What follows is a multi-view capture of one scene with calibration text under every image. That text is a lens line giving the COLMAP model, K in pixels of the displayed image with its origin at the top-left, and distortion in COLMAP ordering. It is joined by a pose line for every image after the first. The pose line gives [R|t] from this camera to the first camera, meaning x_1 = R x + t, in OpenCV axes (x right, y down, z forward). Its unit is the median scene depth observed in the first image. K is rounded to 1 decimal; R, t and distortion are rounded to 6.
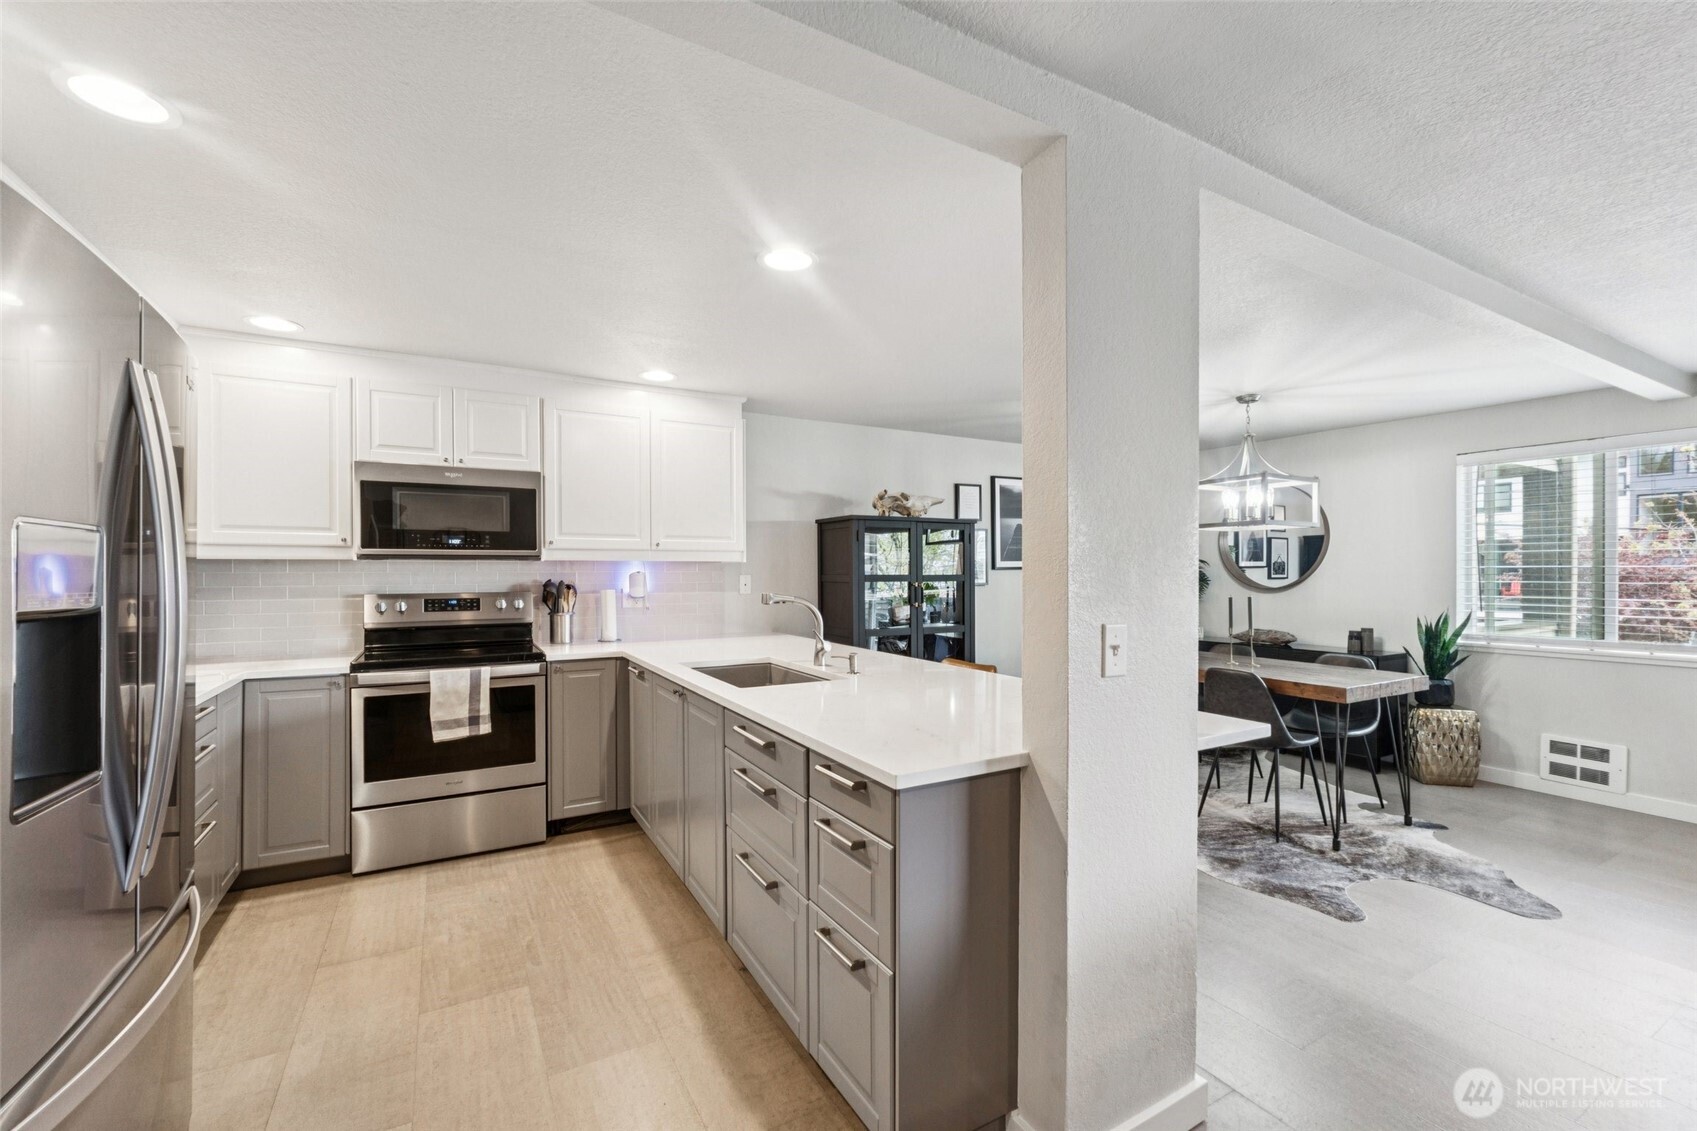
lens RADIAL K [[708.1, 0, 846.0], [0, 708.1, 572.9], [0, 0, 1]] dist [-0.002111, -0.000456]
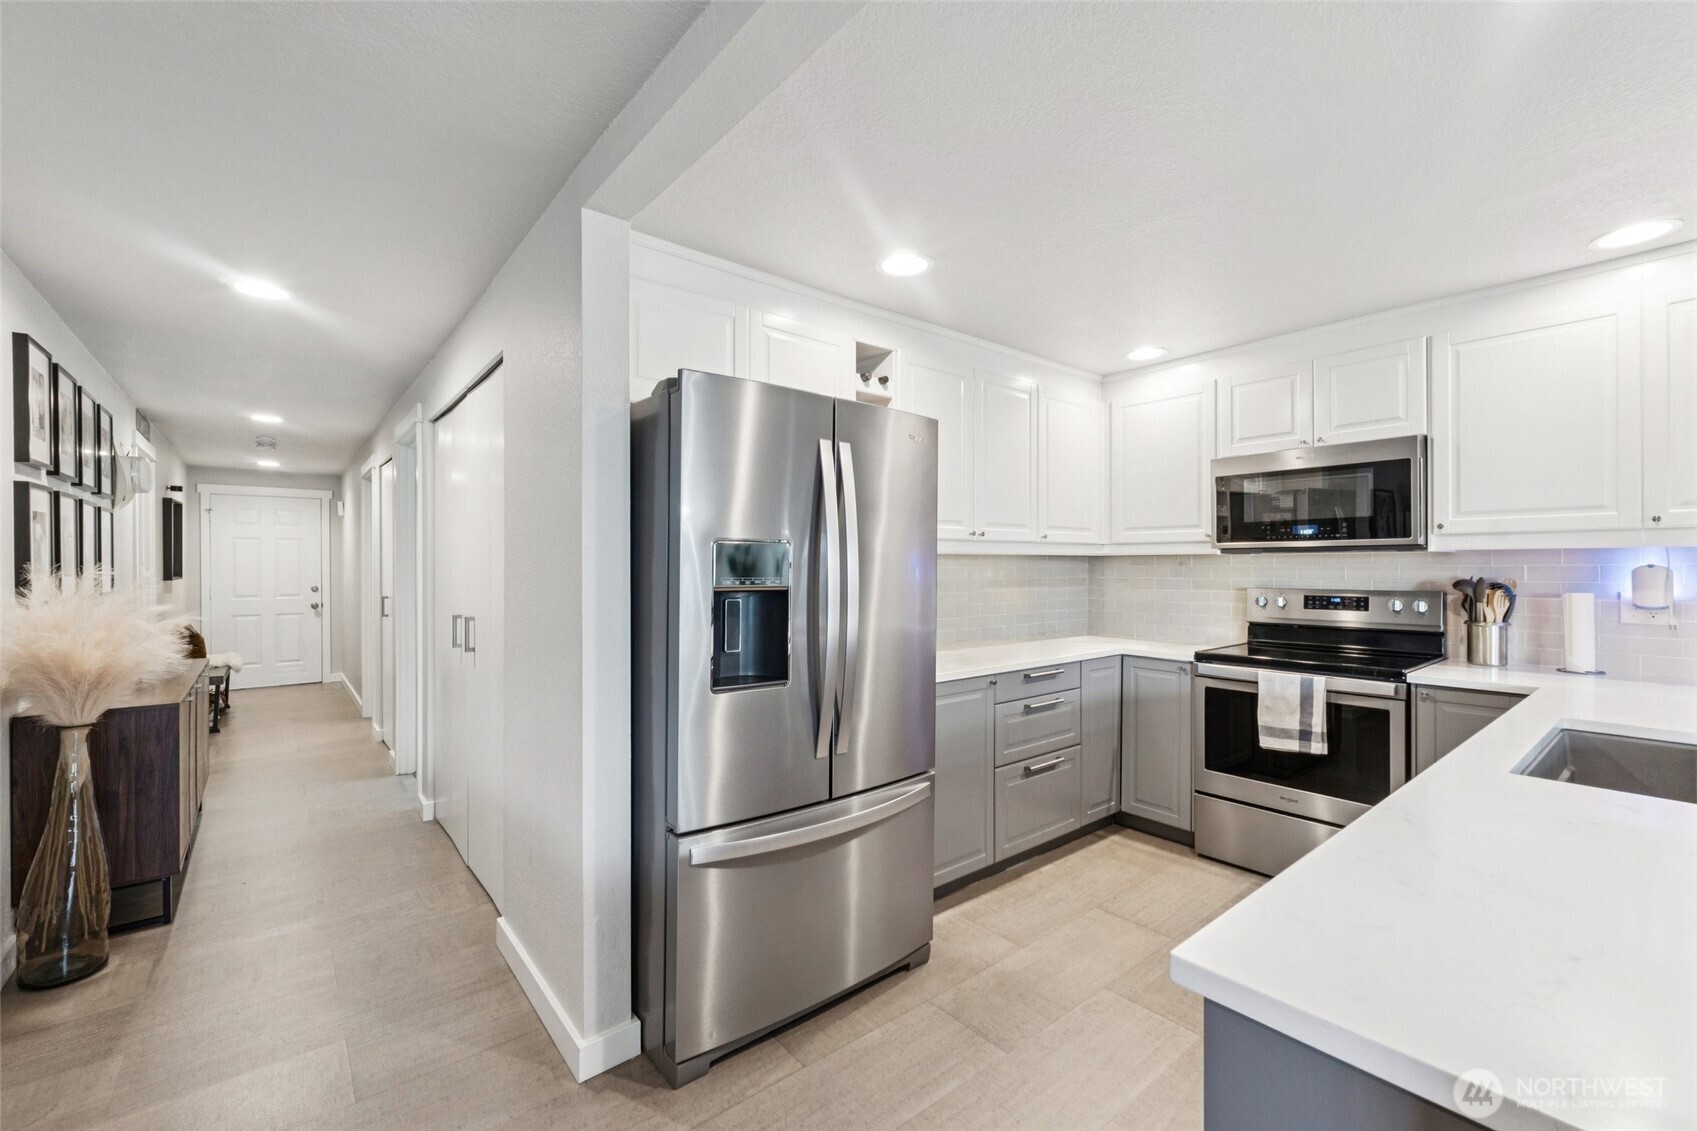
lens RADIAL K [[707.2, 0, 845.1], [0, 707.2, 564.9], [0, 0, 1]] dist [-0.003456, -0.000278]
pose [[0.166195, -0.000418, -0.986093, 0.223607], [-0.000094, 1.000000, -0.000440, -0.001753], [0.986093, 0.000166, 0.166195, 0.272882]]
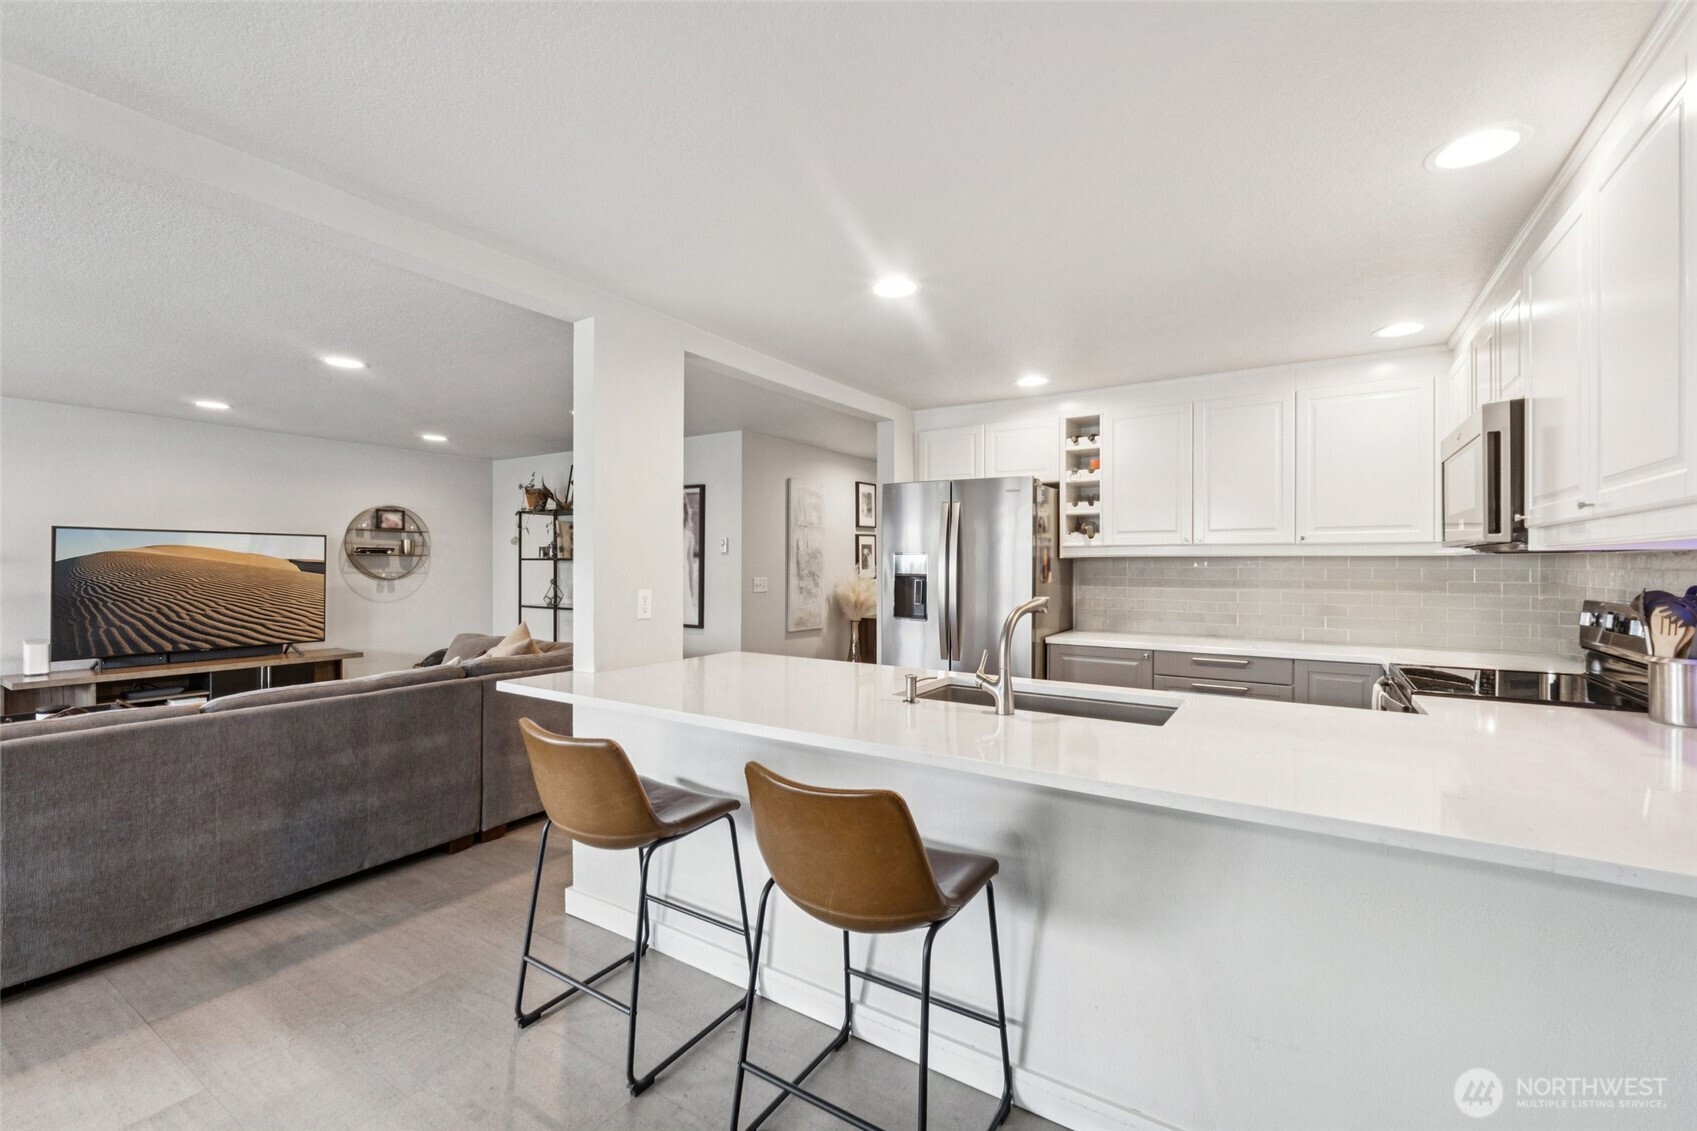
lens RADIAL K [[707.2, 0, 845.1], [0, 707.2, 564.9], [0, 0, 1]] dist [-0.003456, -0.000278]
pose [[-0.883888, -0.002077, -0.467693, 0.343817], [-0.003968, 0.999987, 0.003059, -0.004495], [0.467681, 0.004560, -0.883886, 1.314483]]
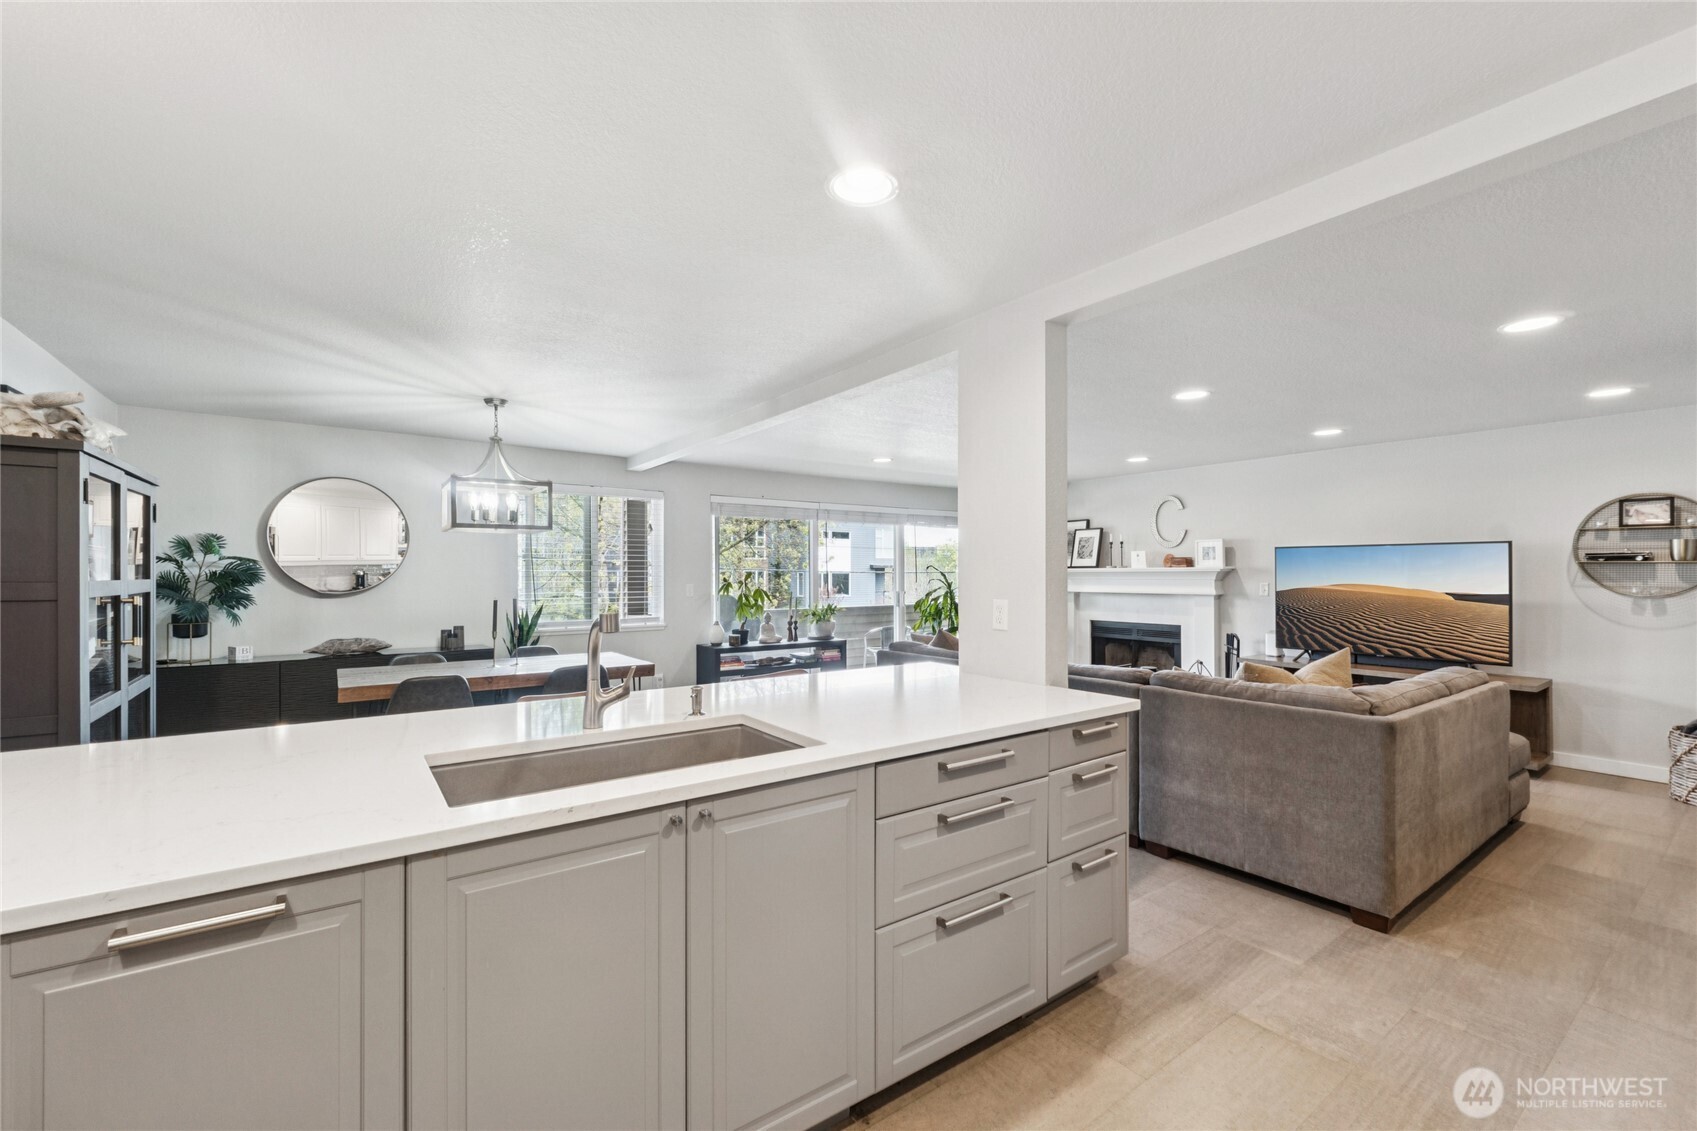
lens RADIAL K [[708.1, 0, 846.0], [0, 708.1, 572.9], [0, 0, 1]] dist [-0.002111, -0.000456]
pose [[-0.111590, 0.002121, 0.993752, -0.591081], [0.002022, 0.999996, -0.001907, -0.000945], [-0.993752, 0.001796, -0.111594, 0.748922]]
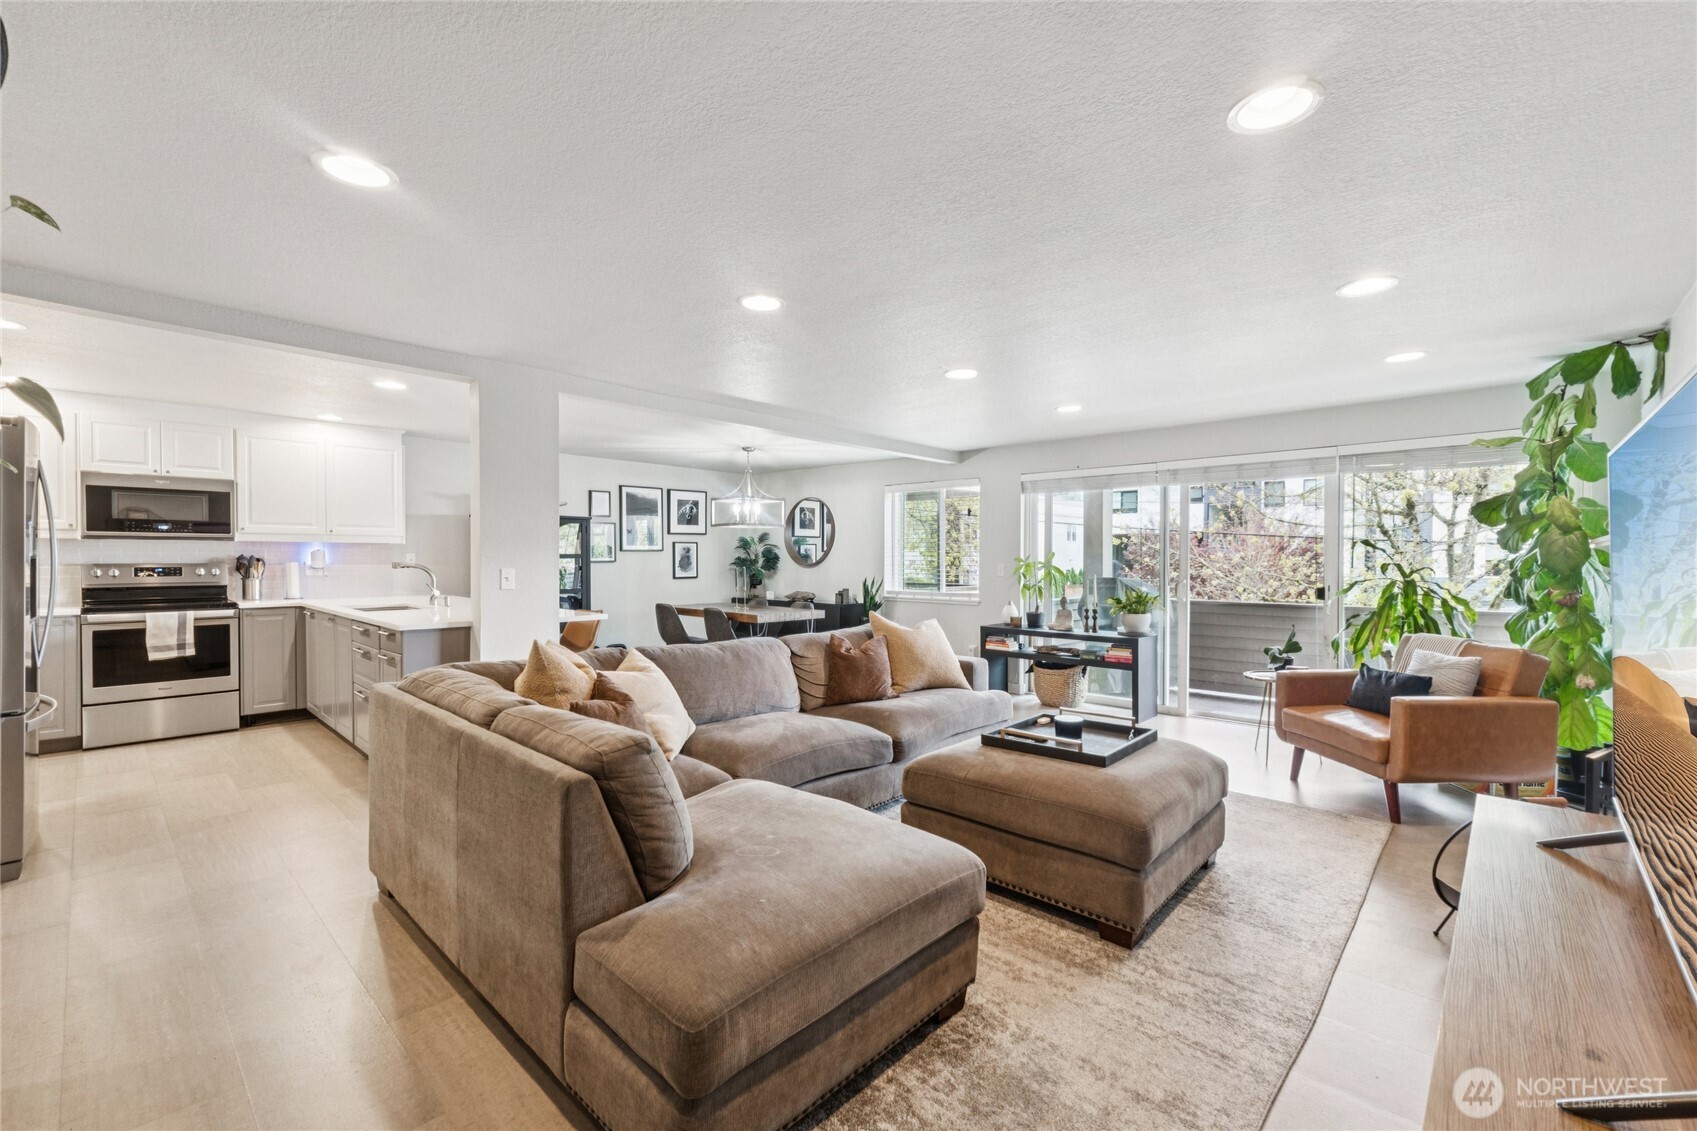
lens RADIAL K [[707.2, 0, 845.1], [0, 707.2, 564.9], [0, 0, 1]] dist [-0.003456, -0.000278]
pose [[0.953585, 0.001835, 0.301119, 0.346220], [-0.005022, 0.999939, 0.009810, 0.011492], [-0.301083, -0.010866, 0.953536, -0.798998]]
